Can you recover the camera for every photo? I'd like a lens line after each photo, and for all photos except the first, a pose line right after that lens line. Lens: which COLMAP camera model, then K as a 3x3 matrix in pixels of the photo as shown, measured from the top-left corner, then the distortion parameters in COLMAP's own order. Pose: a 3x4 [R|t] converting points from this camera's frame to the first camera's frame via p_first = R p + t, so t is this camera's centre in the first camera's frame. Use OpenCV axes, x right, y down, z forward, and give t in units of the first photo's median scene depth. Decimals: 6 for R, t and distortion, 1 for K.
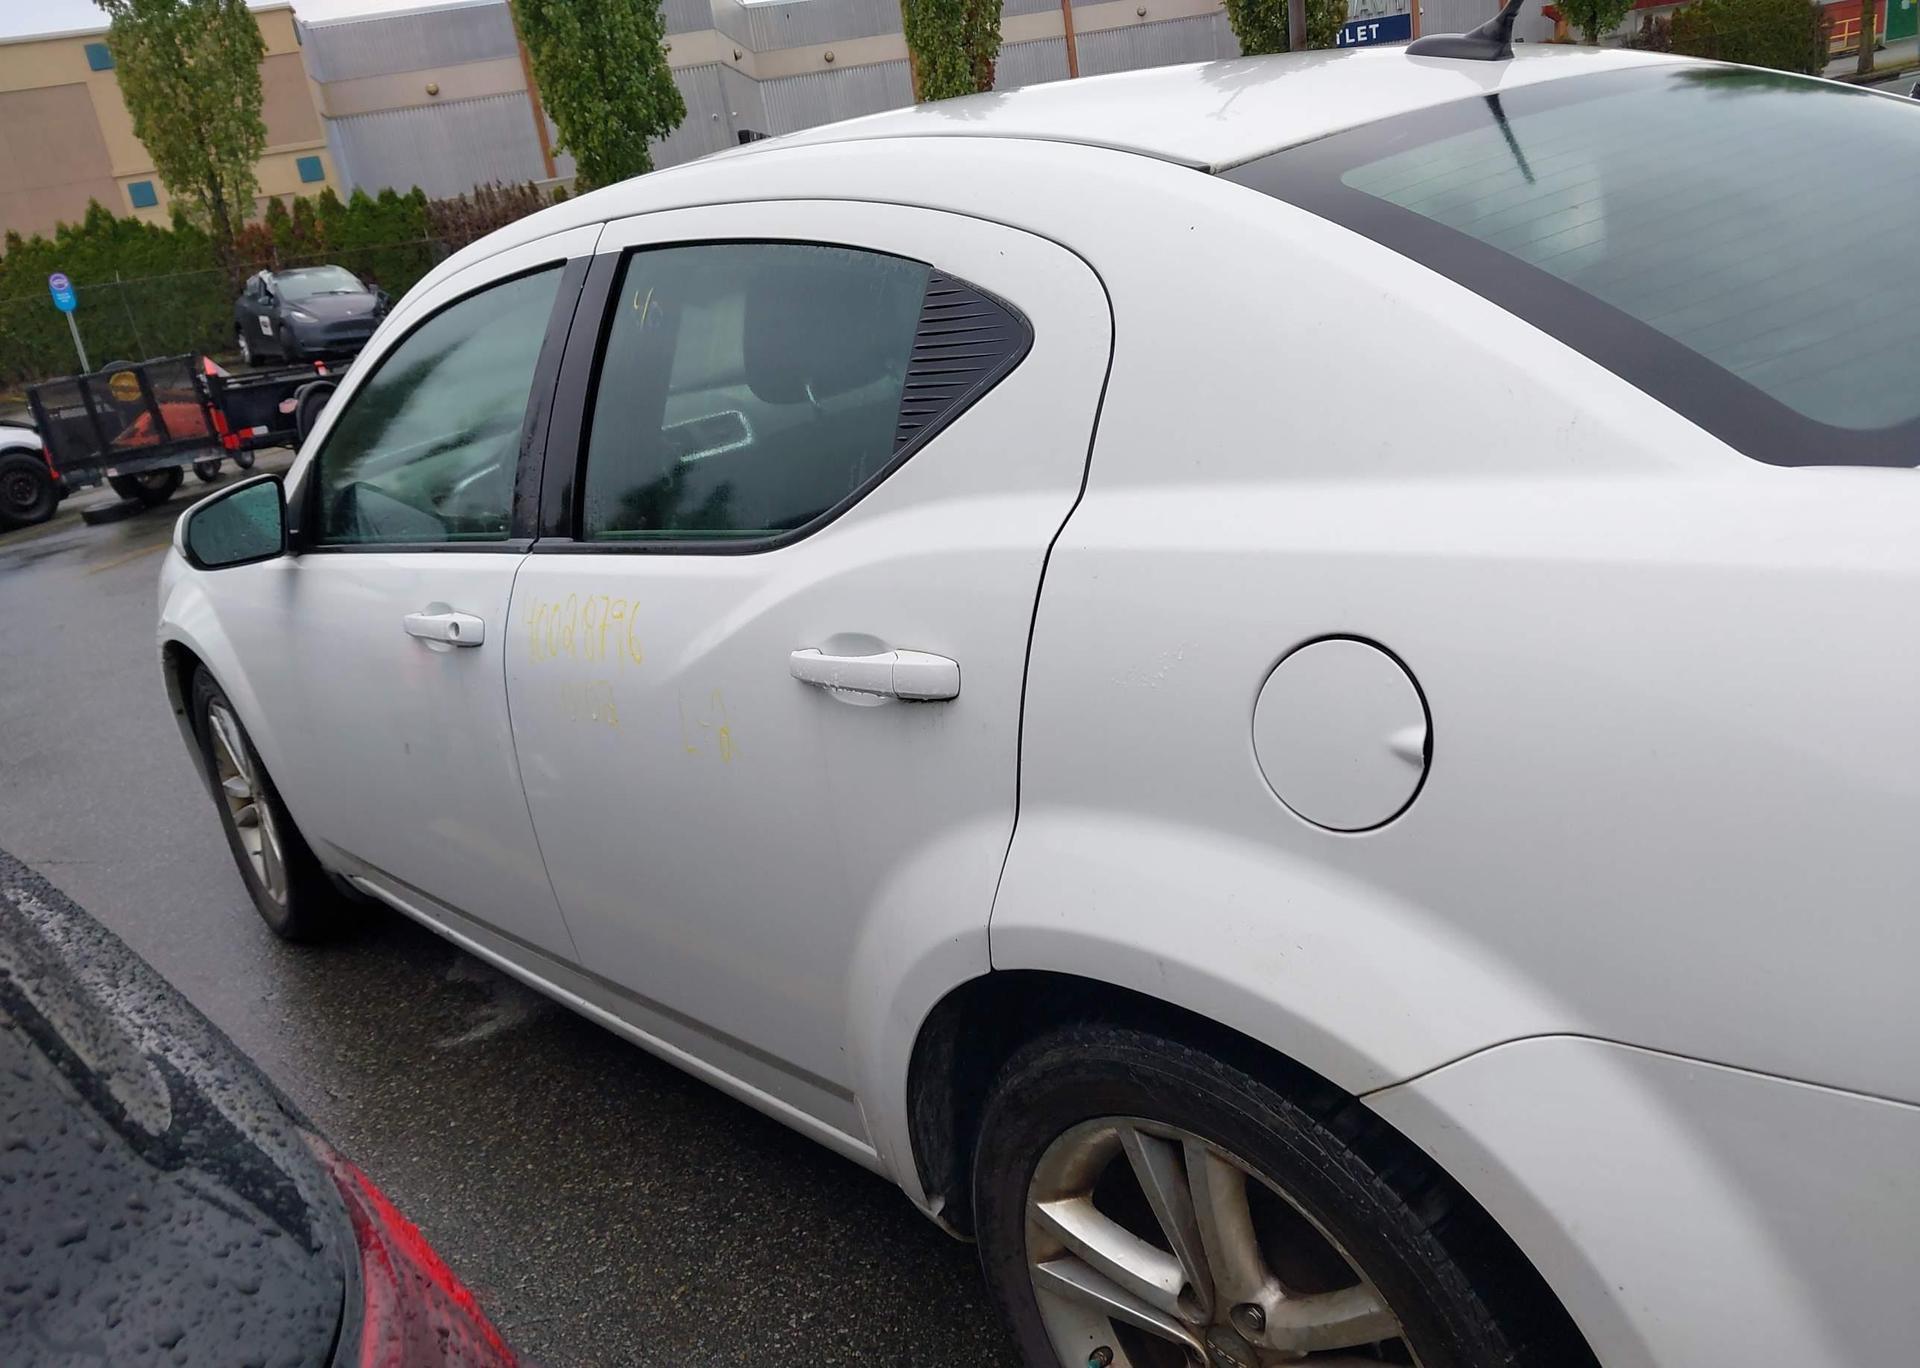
lens RADIAL K [[1520.5, 0, 934.3], [0, 1520.5, 726.4], [0, 0, 1]] dist [0.015641, -0.018135]
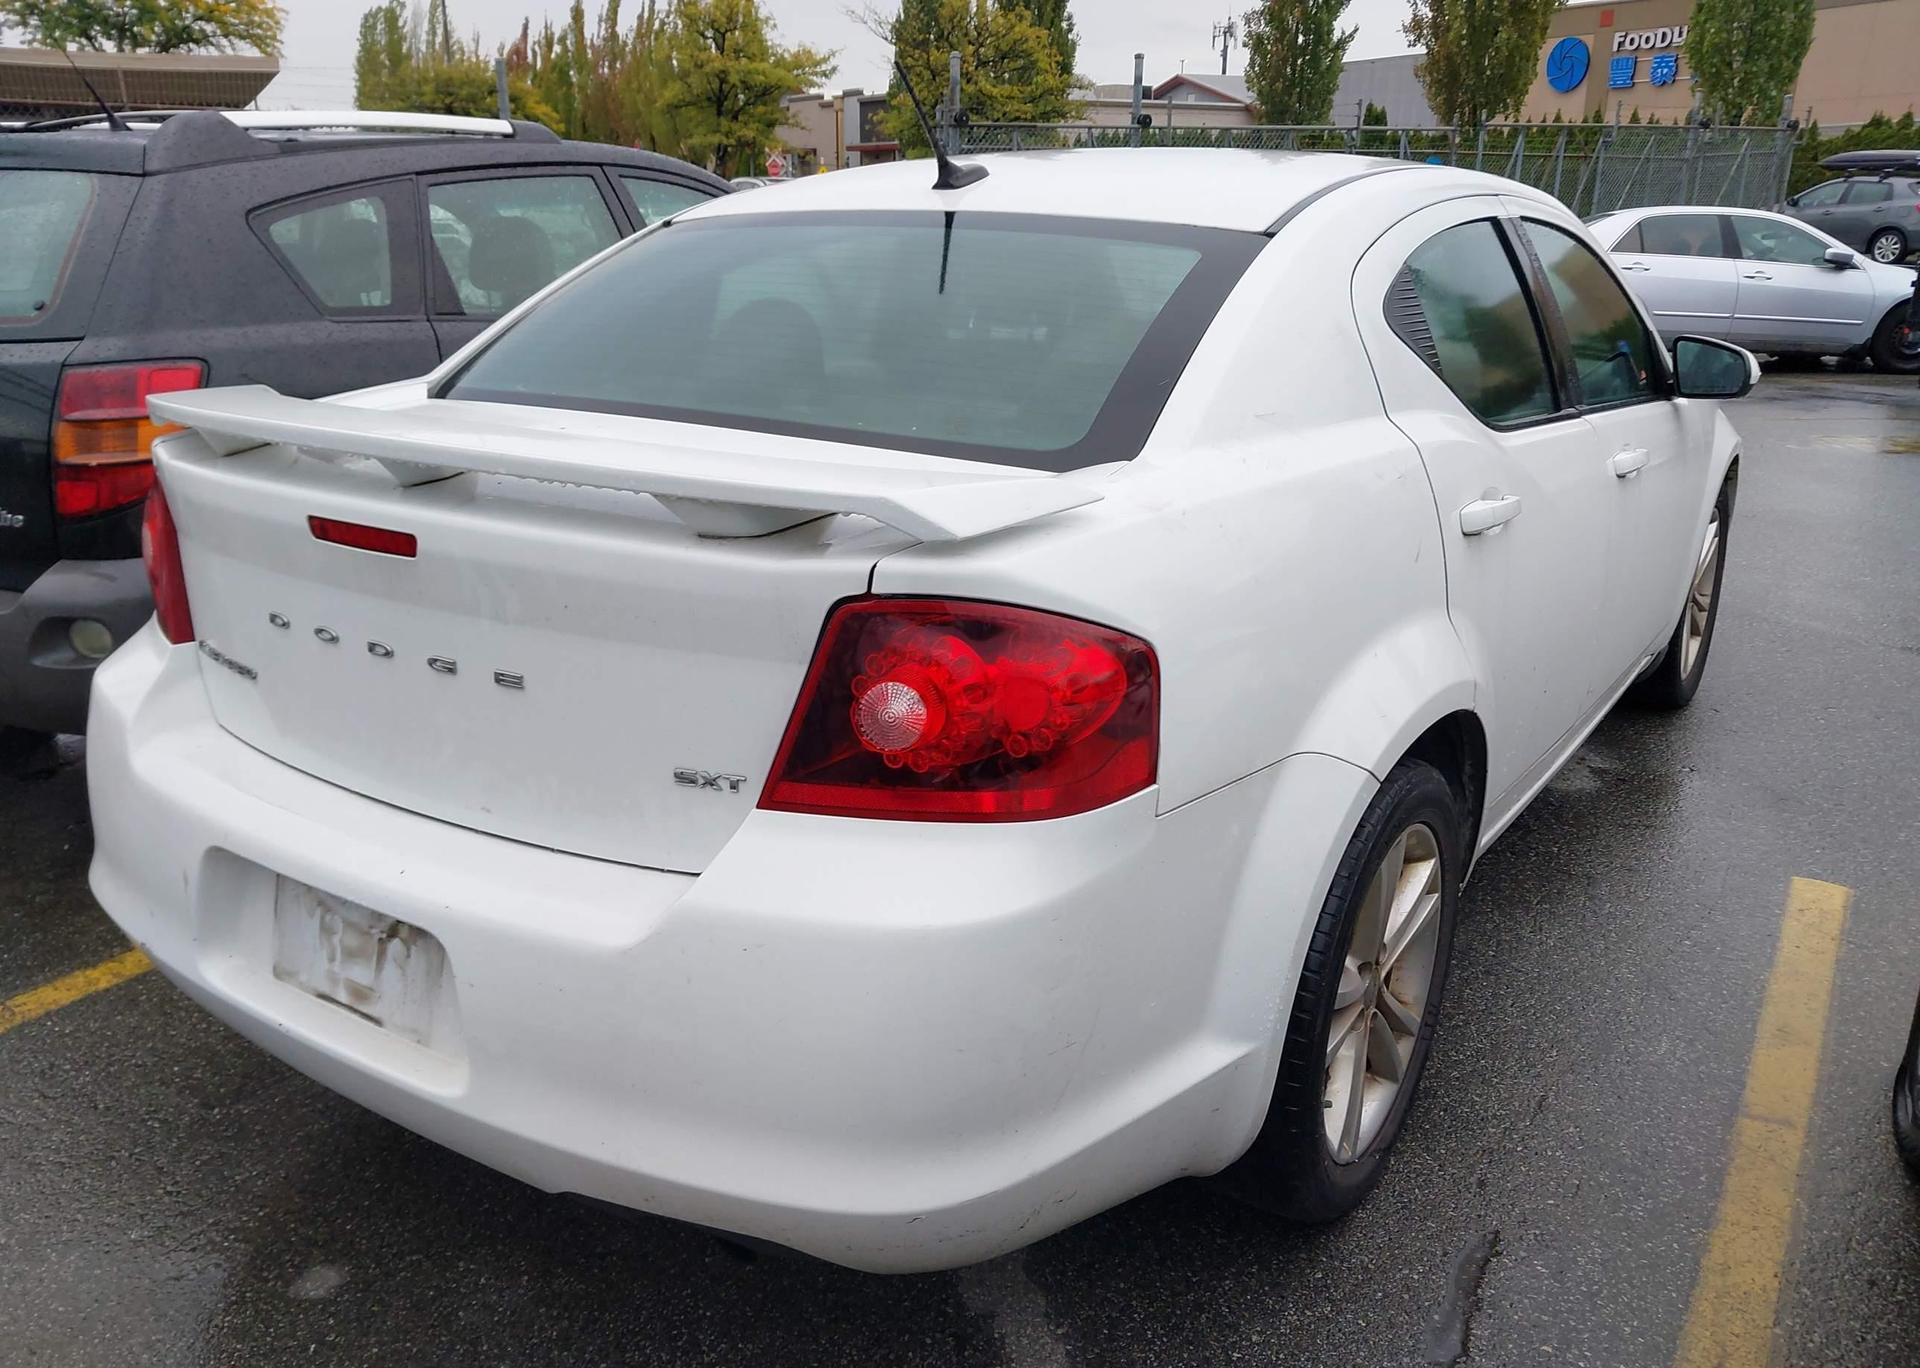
lens RADIAL K [[1520.5, 0, 951.6], [0, 1520.5, 724.3], [0, 0, 1]] dist [0.015641, -0.018135]
pose [[0.251851, 0.465401, -0.848512, 0.119445], [-0.363224, 0.858134, 0.362869, -0.034398], [0.897017, 0.216810, 0.385167, 0.036573]]
